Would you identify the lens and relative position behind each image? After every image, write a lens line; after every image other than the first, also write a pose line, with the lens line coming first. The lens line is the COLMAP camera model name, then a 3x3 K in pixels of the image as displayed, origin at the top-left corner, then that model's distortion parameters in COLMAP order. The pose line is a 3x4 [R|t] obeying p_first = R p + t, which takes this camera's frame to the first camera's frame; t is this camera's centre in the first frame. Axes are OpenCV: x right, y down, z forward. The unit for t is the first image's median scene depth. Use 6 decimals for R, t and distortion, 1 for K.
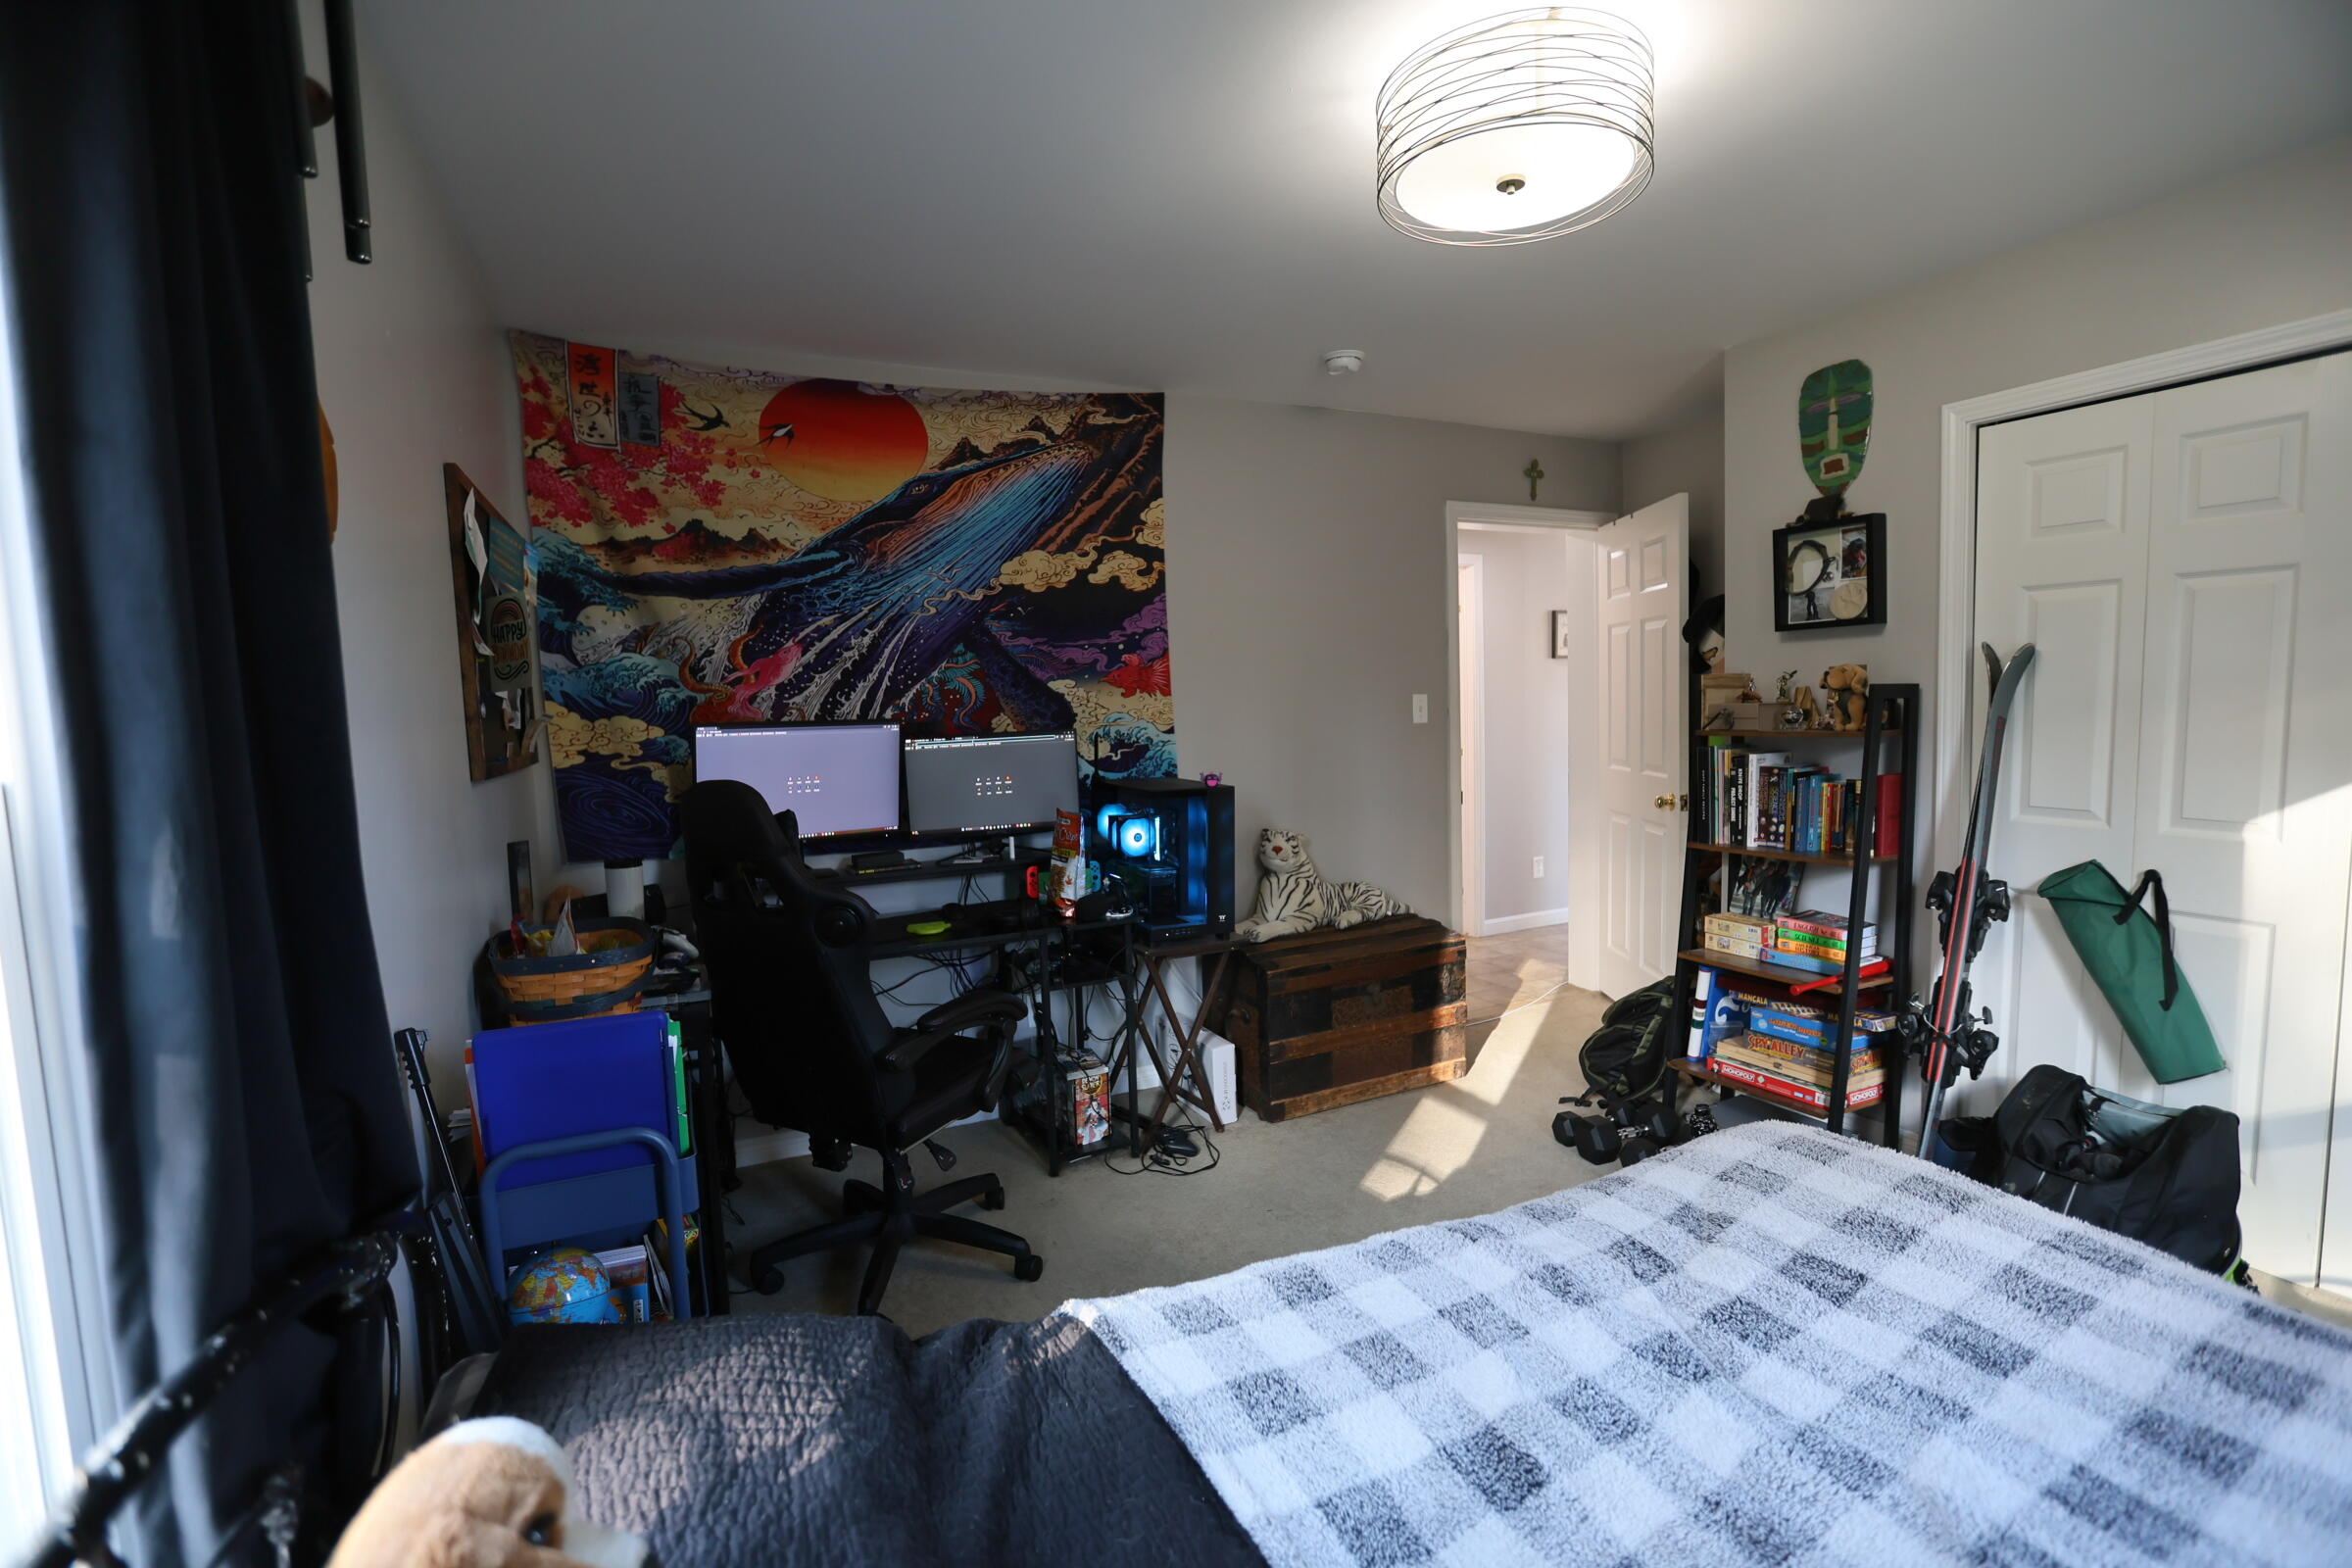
lens RADIAL K [[1090.8, 0, 1190.1], [0, 1090.8, 785.2], [0, 0, 1]] dist [-0.018046, 0.000923]
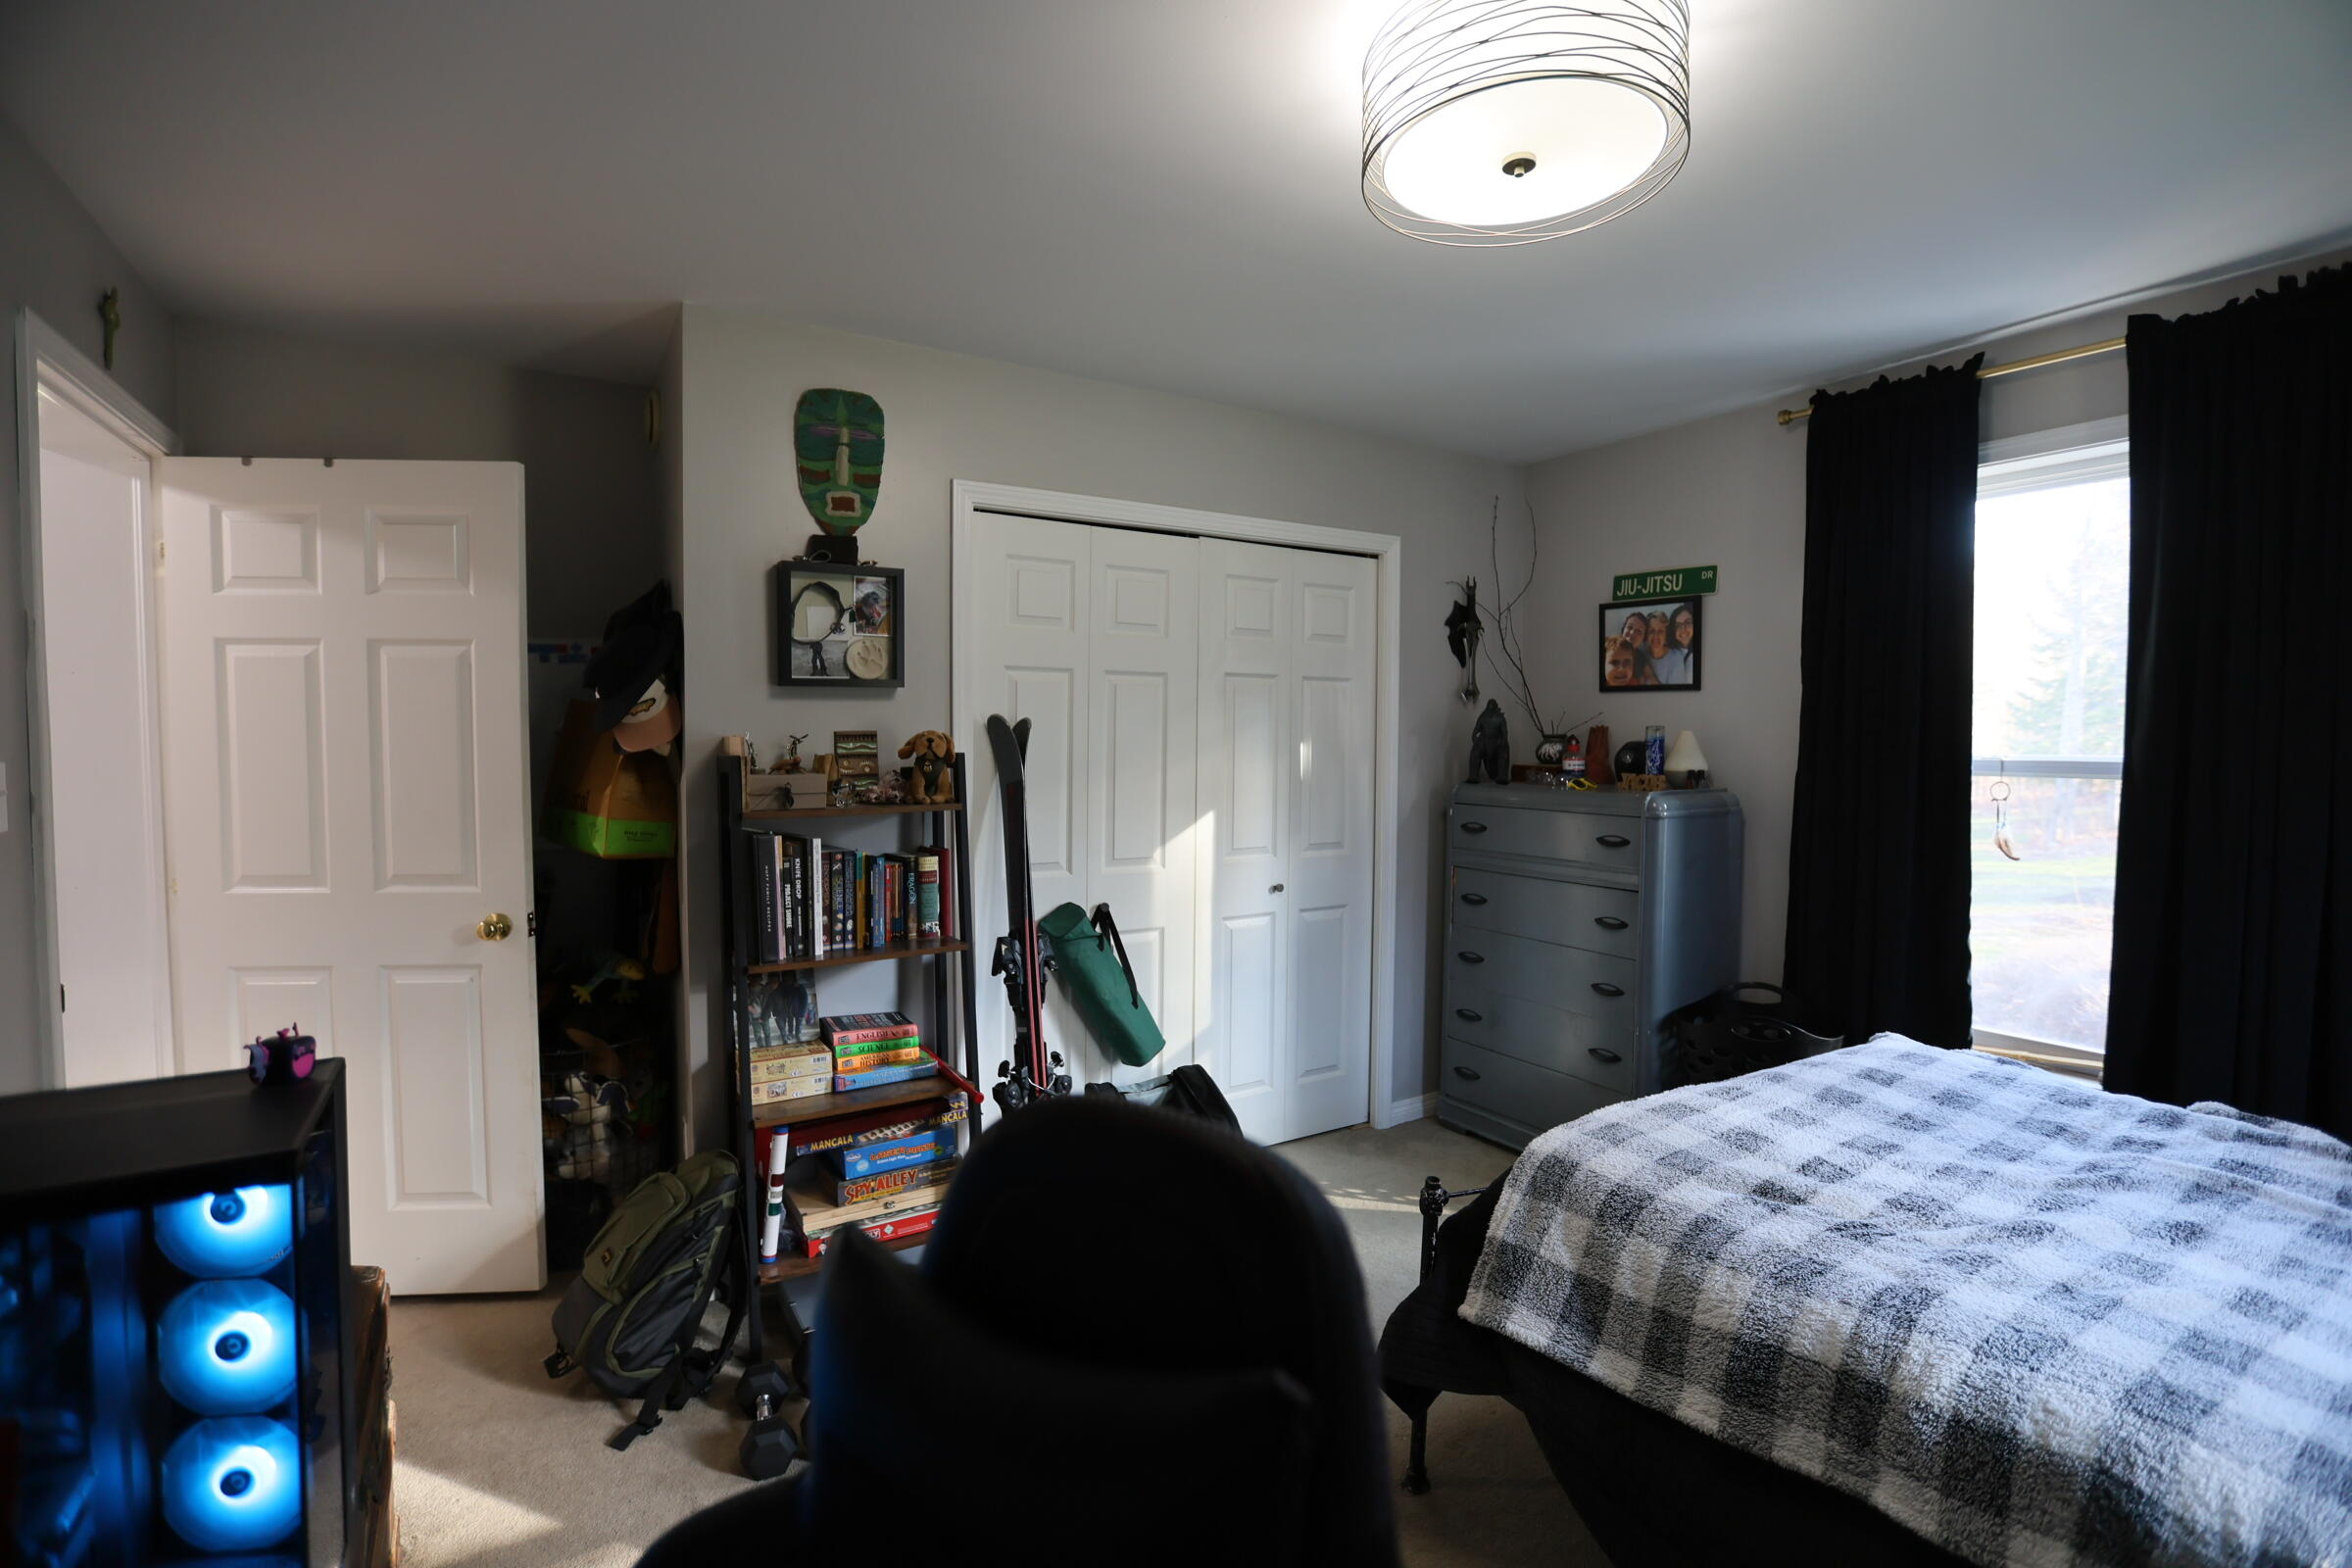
lens RADIAL K [[1090.8, 0, 1198.6], [0, 1090.8, 784.9], [0, 0, 1]] dist [-0.018046, 0.000923]
pose [[-0.102069, -0.014651, 0.994669, -0.310905], [0.083999, 0.996194, 0.023293, -0.063932], [-0.991224, 0.085929, -0.100450, 0.814210]]
